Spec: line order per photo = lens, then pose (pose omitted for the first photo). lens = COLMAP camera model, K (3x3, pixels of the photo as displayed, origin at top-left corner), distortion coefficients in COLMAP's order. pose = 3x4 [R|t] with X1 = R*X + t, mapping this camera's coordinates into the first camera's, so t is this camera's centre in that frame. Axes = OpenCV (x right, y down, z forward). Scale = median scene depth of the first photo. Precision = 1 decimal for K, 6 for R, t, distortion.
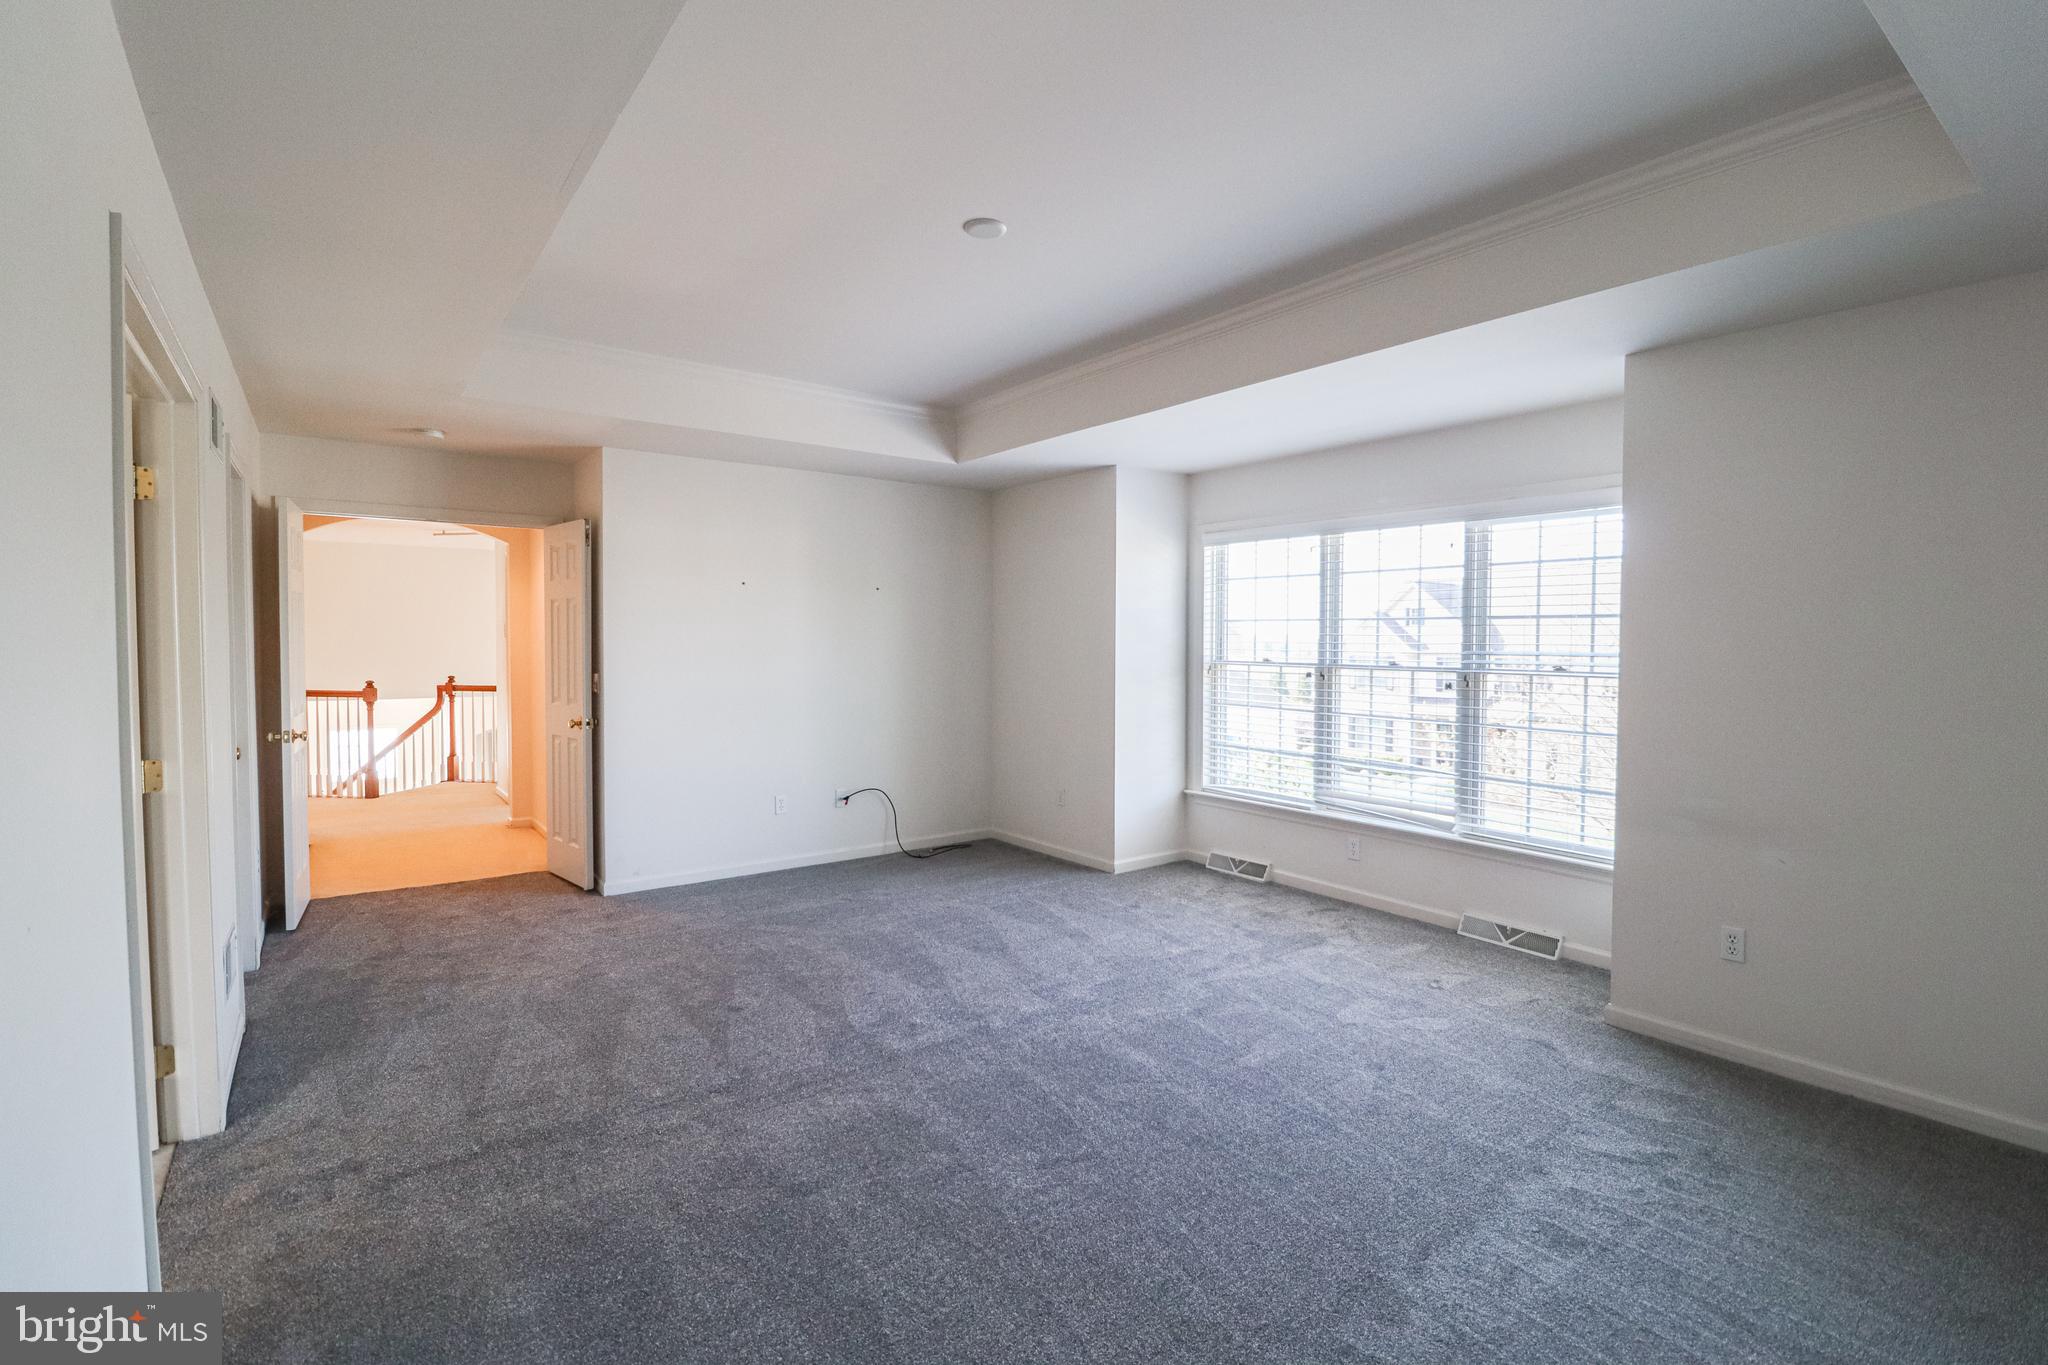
lens RADIAL K [[945.9, 0, 1039.3], [0, 945.9, 687.4], [0, 0, 1]] dist [-0.008418, -0.007846]
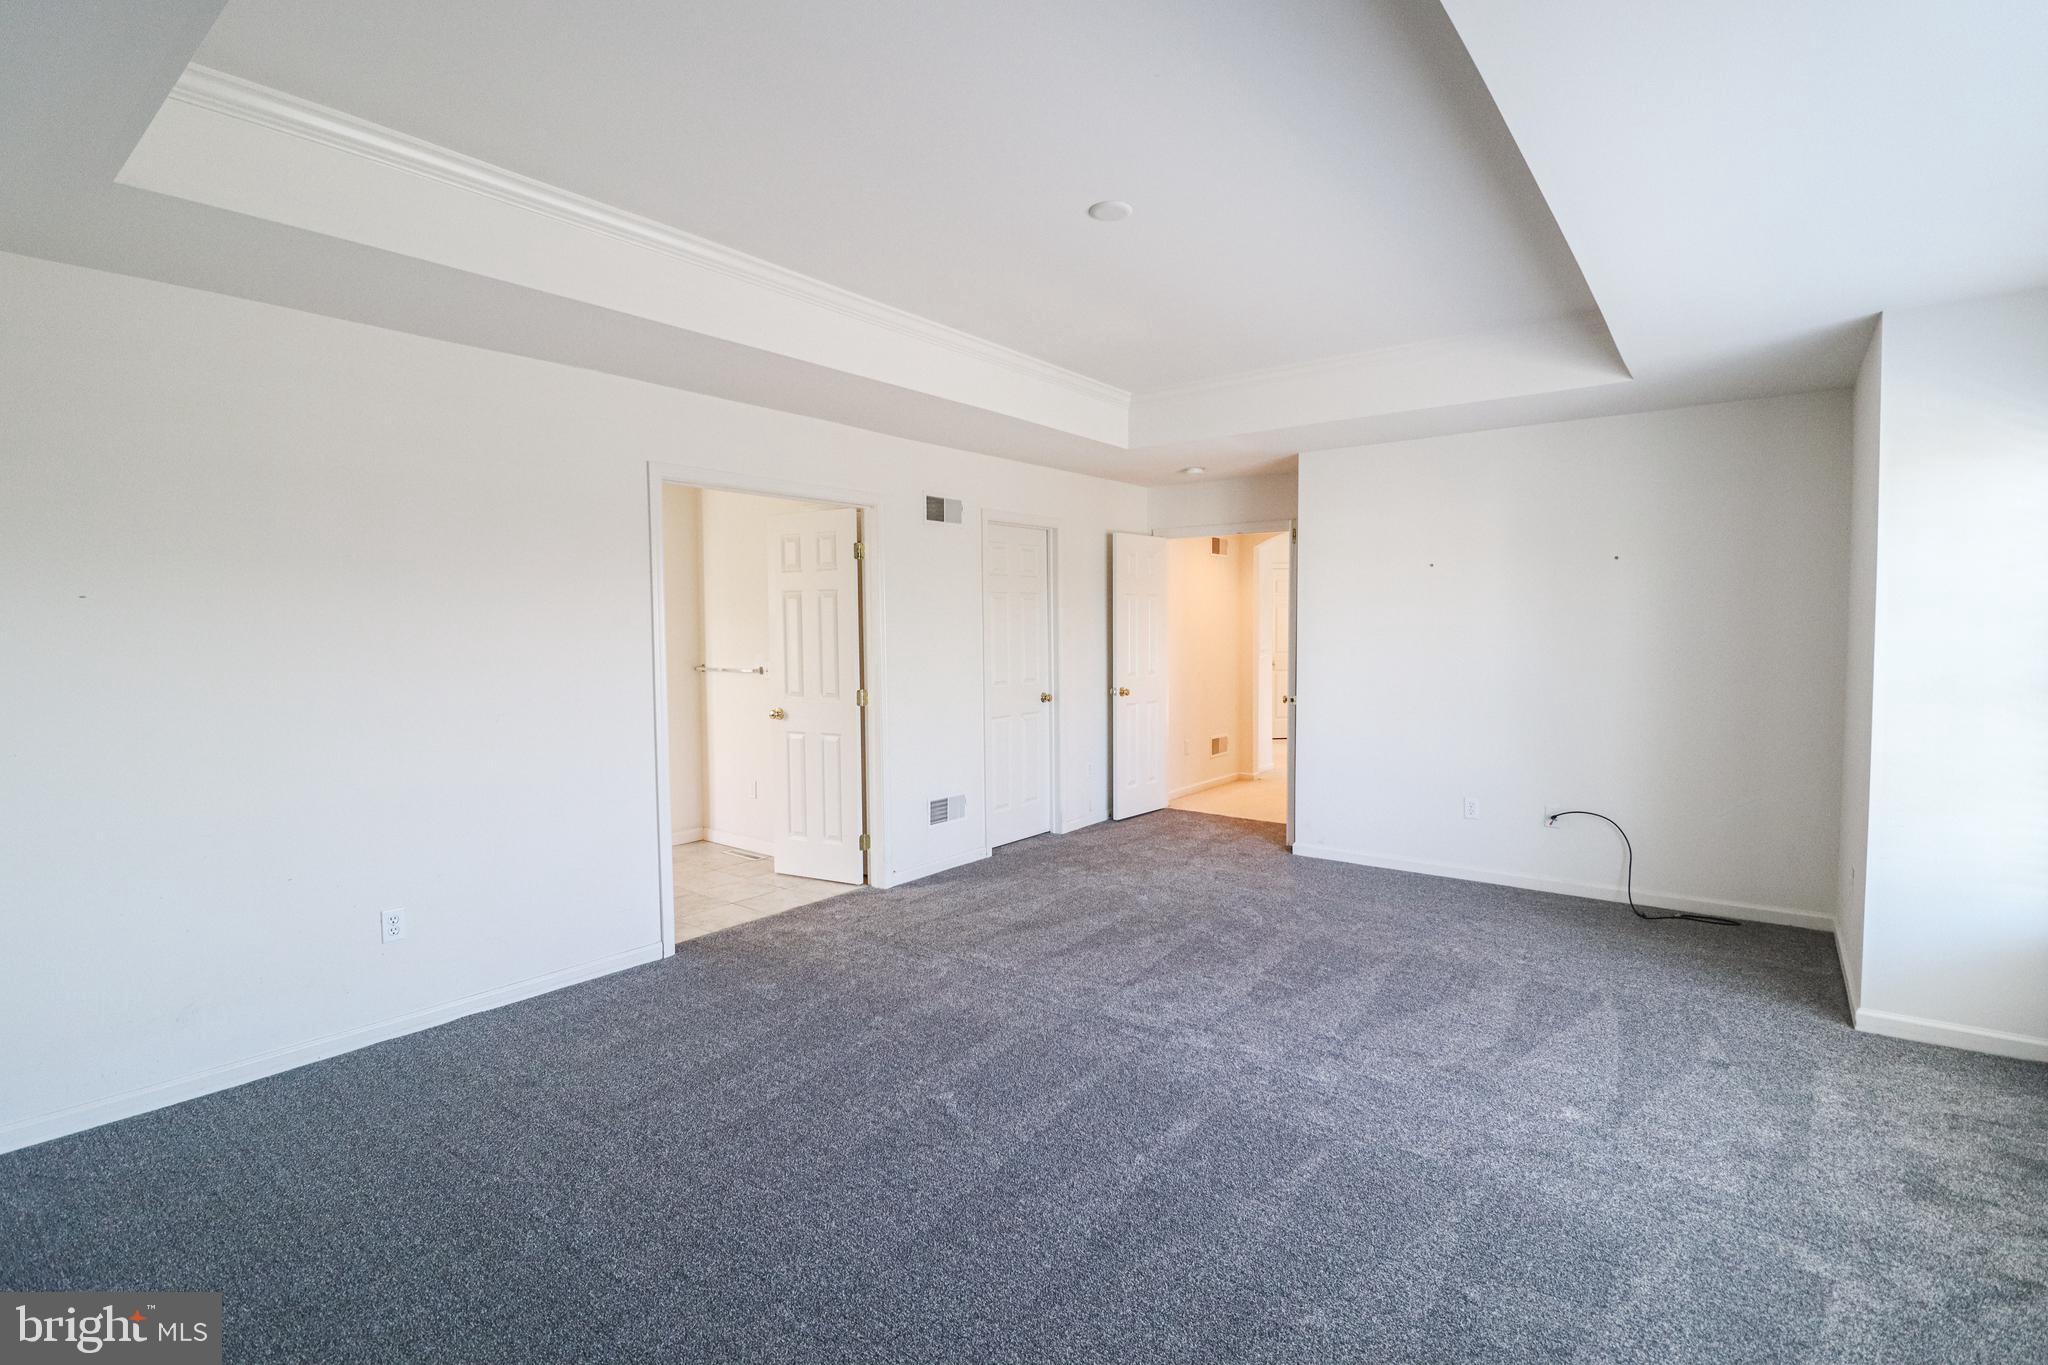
lens RADIAL K [[945.9, 0, 1039.4], [0, 945.9, 681.9], [0, 0, 1]] dist [-0.008418, -0.007846]
pose [[0.264237, 0.049895, -0.963166, 0.588272], [-0.043604, 0.998258, 0.039750, -0.017266], [0.963472, 0.031495, 0.265952, 0.446648]]
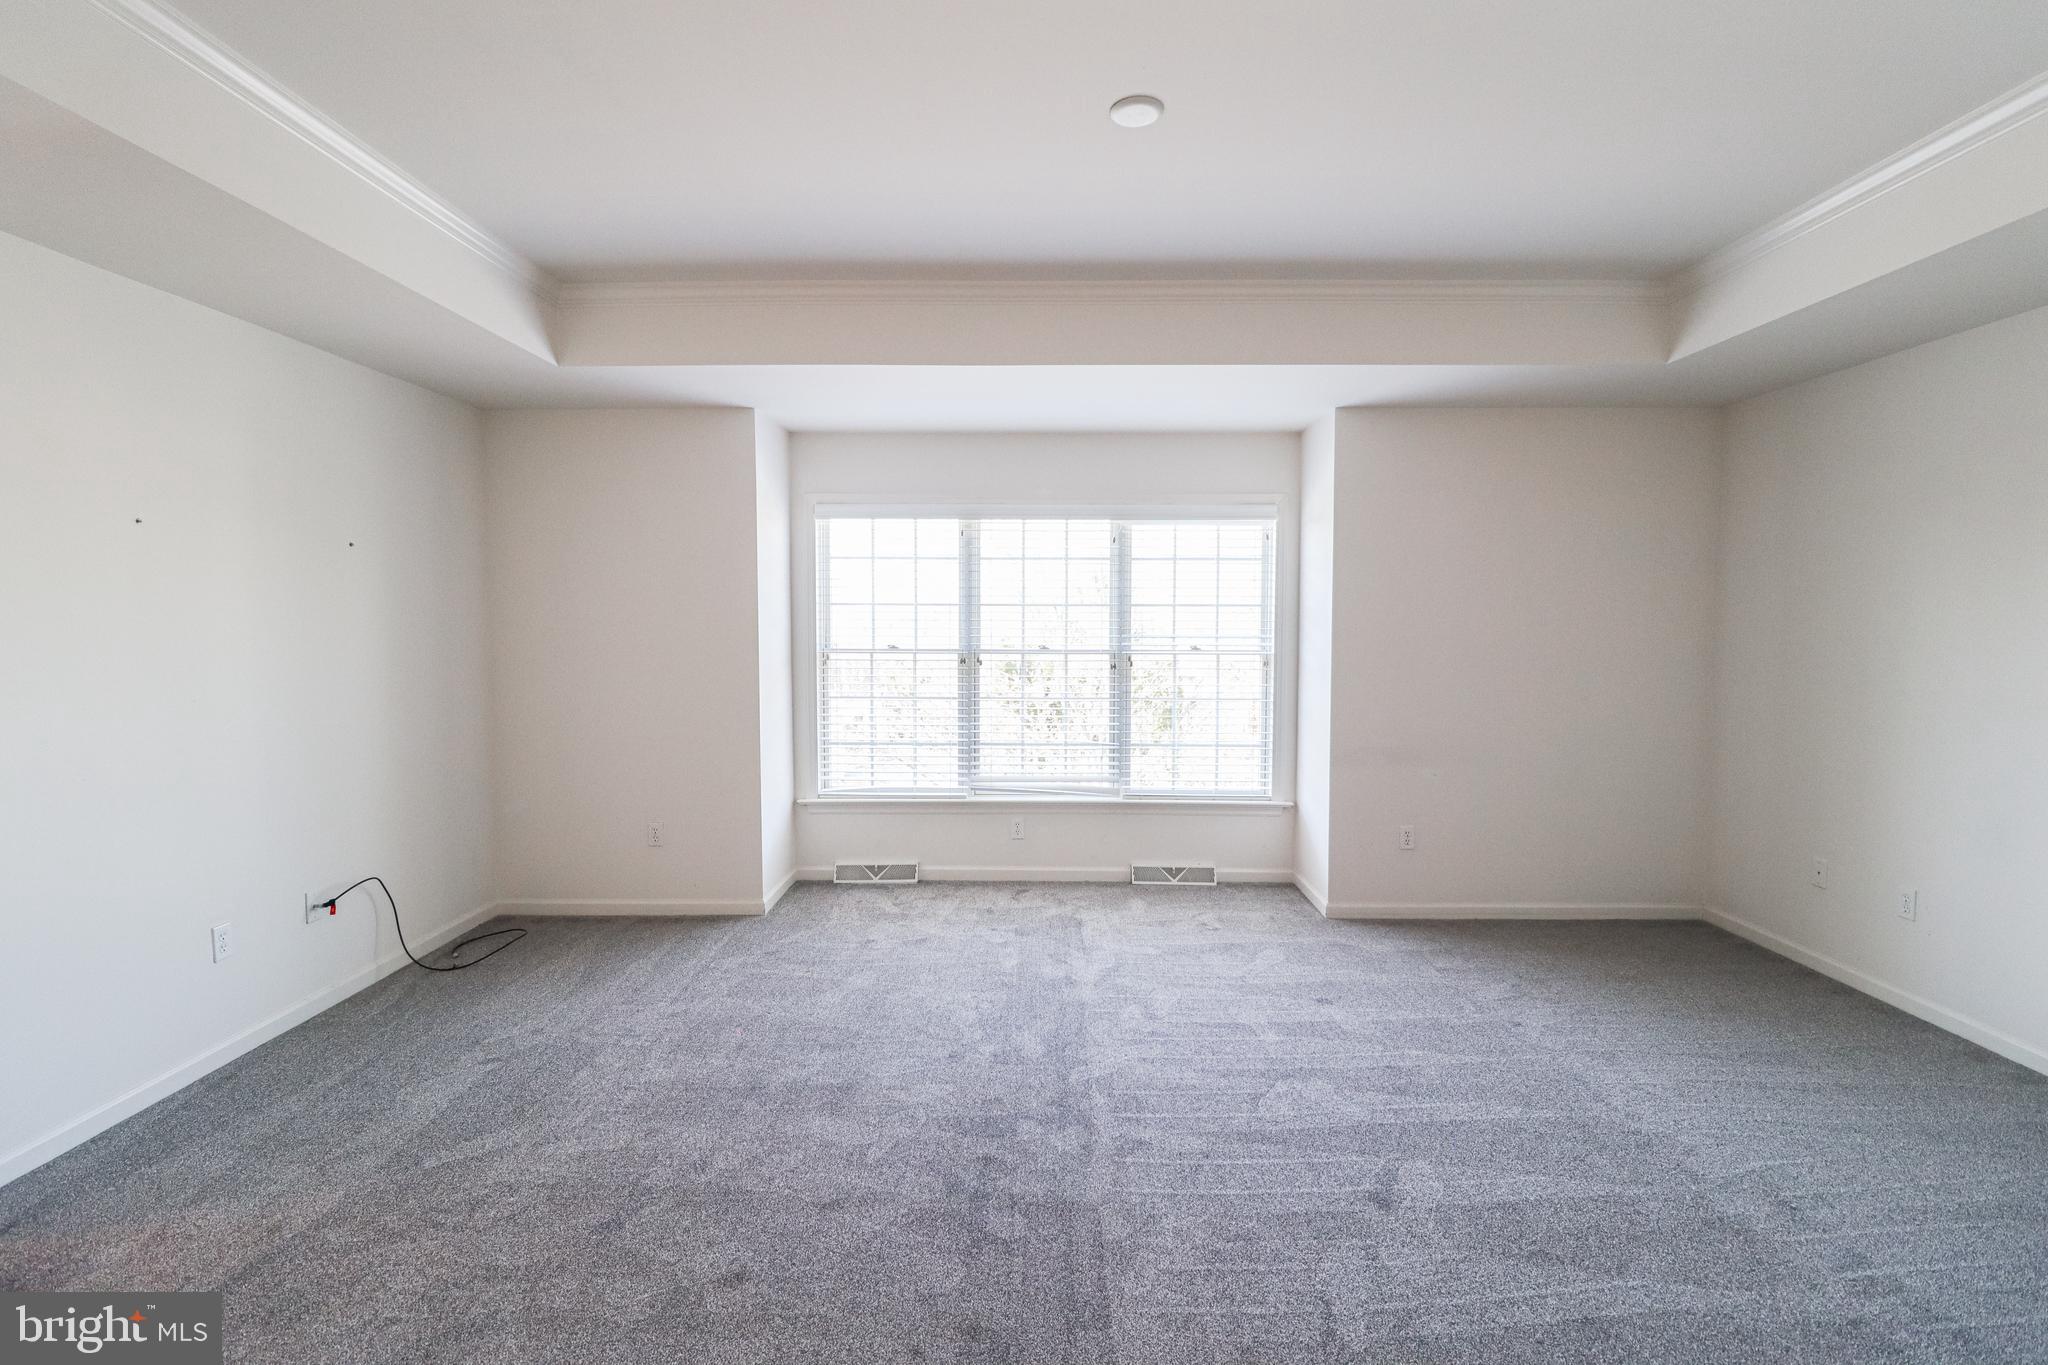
lens RADIAL K [[945.9, 0, 1011.7], [0, 945.9, 685.7], [0, 0, 1]] dist [-0.008418, -0.007846]
pose [[0.610322, -0.058210, 0.790012, -0.505147], [0.042015, 0.998271, 0.041097, -0.028558], [-0.791038, 0.008110, 0.611713, 0.398870]]
